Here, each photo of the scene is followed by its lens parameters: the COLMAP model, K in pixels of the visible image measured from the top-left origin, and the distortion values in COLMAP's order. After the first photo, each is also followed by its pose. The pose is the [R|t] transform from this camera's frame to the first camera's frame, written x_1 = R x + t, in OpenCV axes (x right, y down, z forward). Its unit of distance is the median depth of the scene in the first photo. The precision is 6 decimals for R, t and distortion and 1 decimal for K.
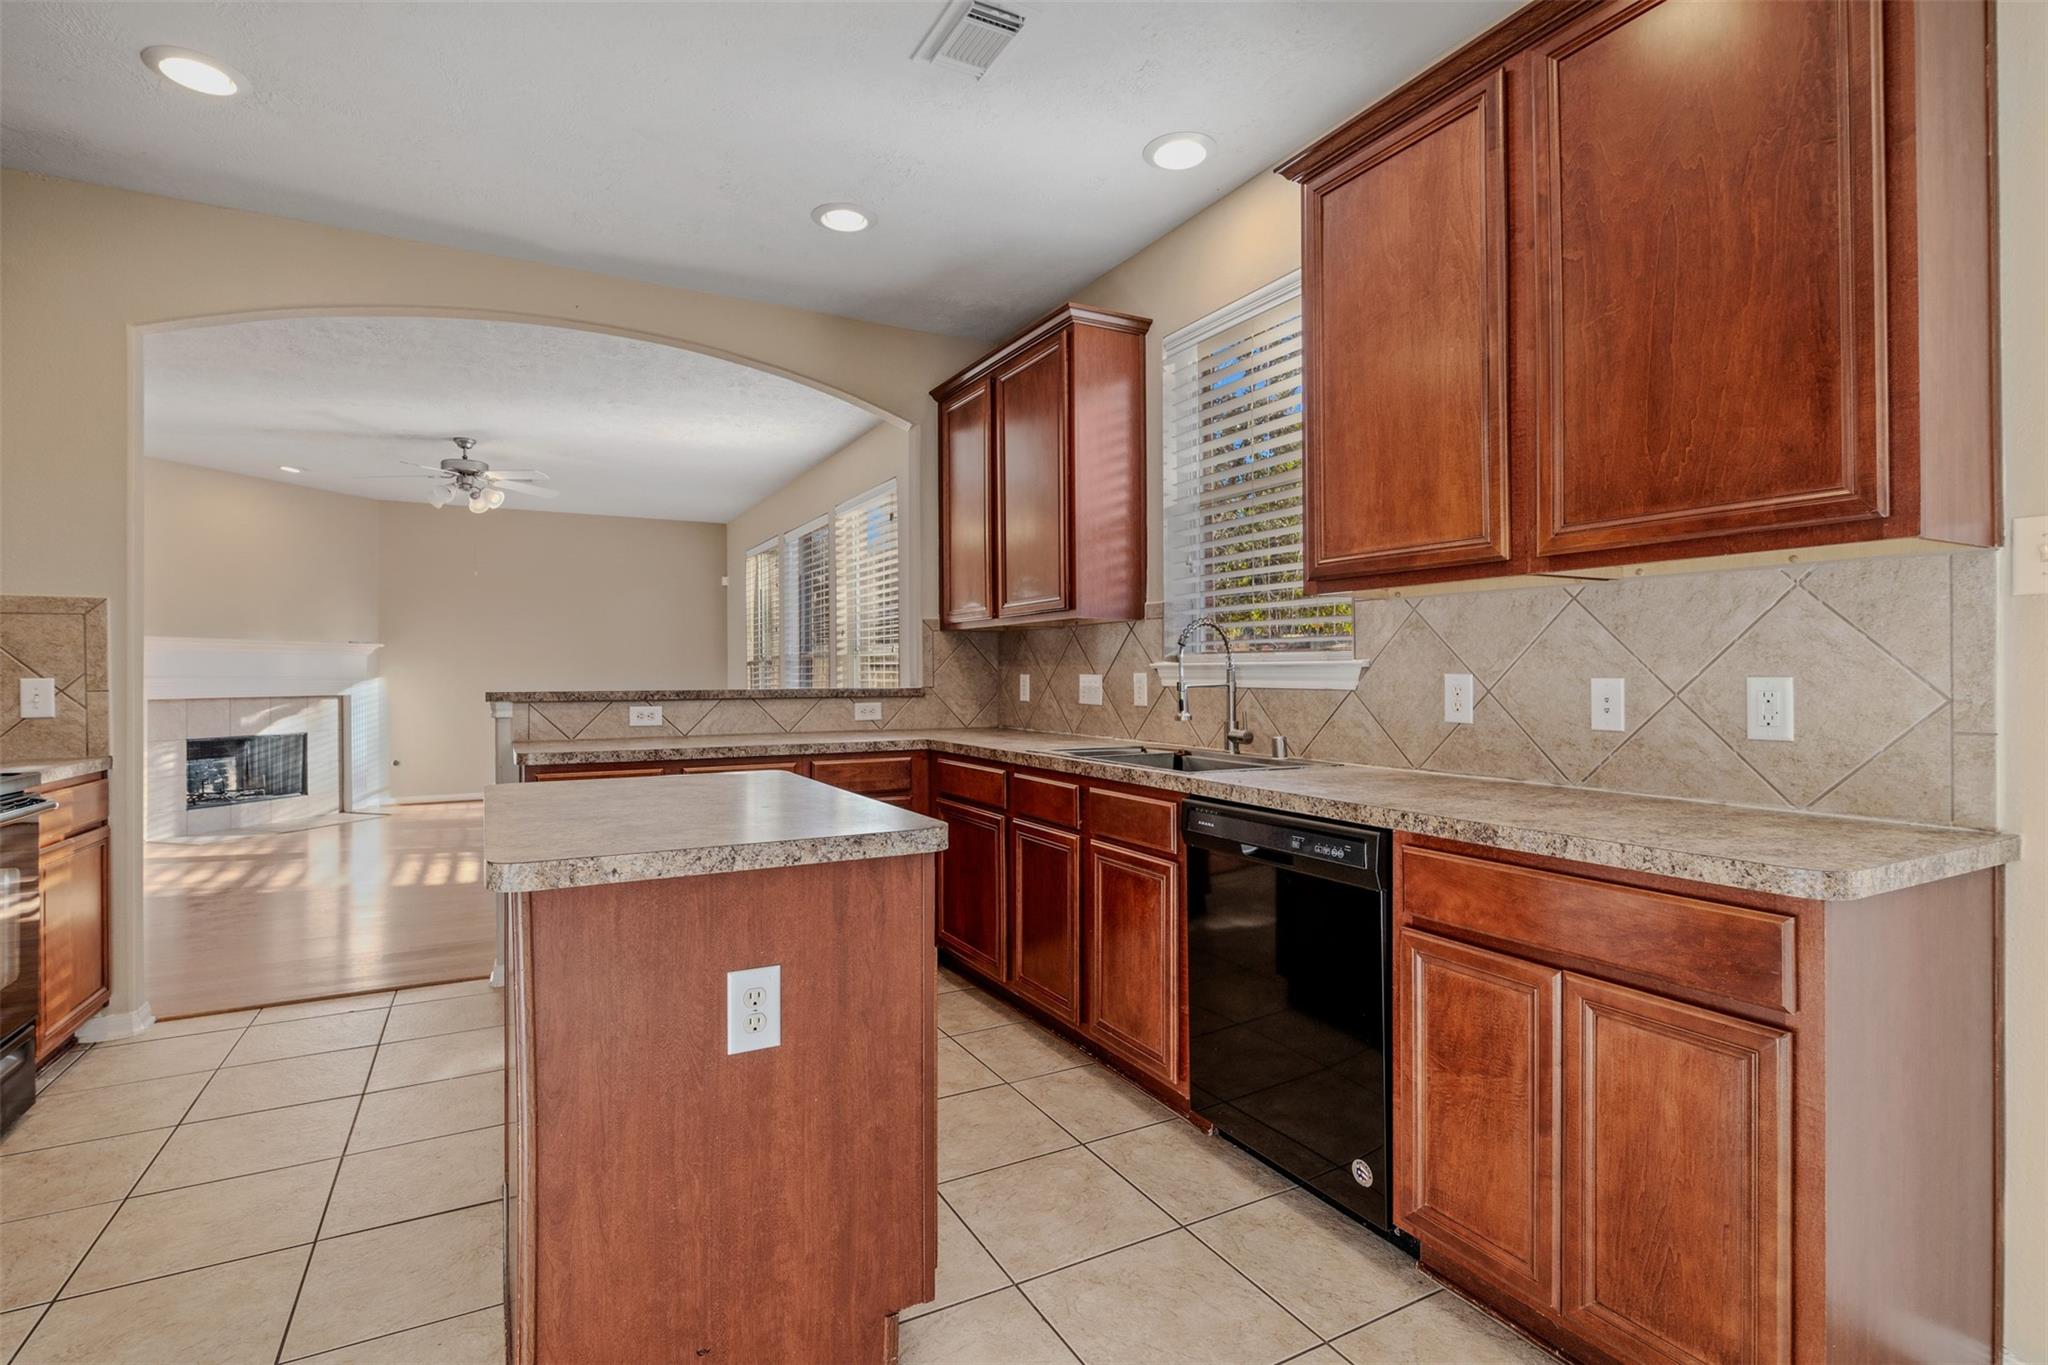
lens RADIAL K [[972.5, 0, 1024.0], [0, 972.5, 682.5], [0, 0, 1]] dist [-0.003273, -0.000804]
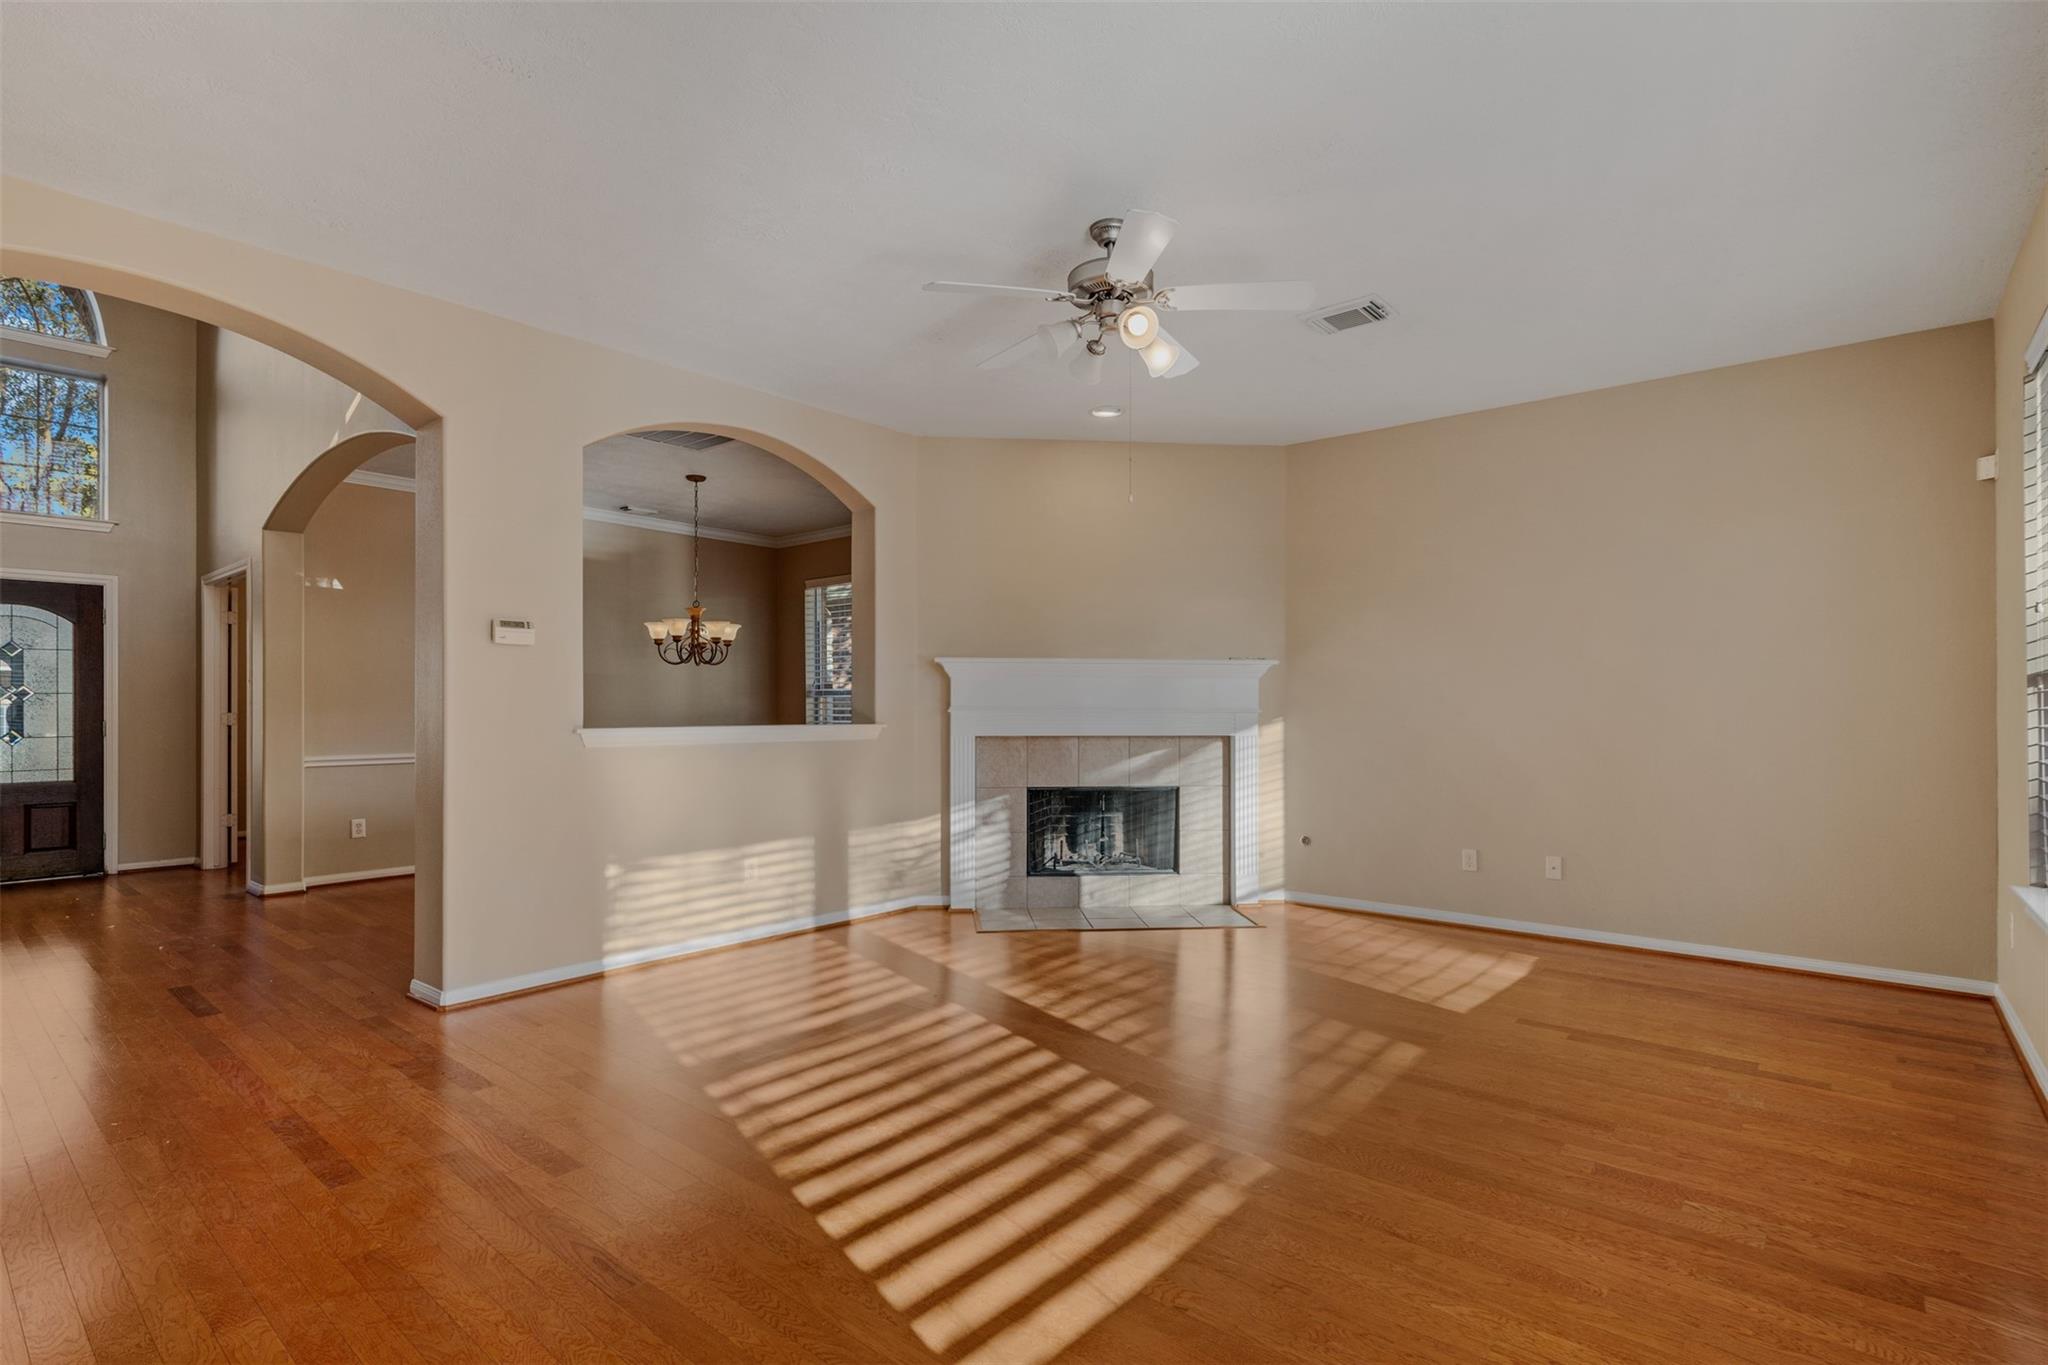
lens RADIAL K [[973.1, 0, 1032.3], [0, 973.1, 701.6], [0, 0, 1]] dist [-0.001882, -0.000265]
pose [[0.355995, 0.000013, -0.934488, -0.103947], [-0.011517, 0.999924, -0.004373, -0.006644], [0.934417, 0.012319, 0.355968, 0.642274]]
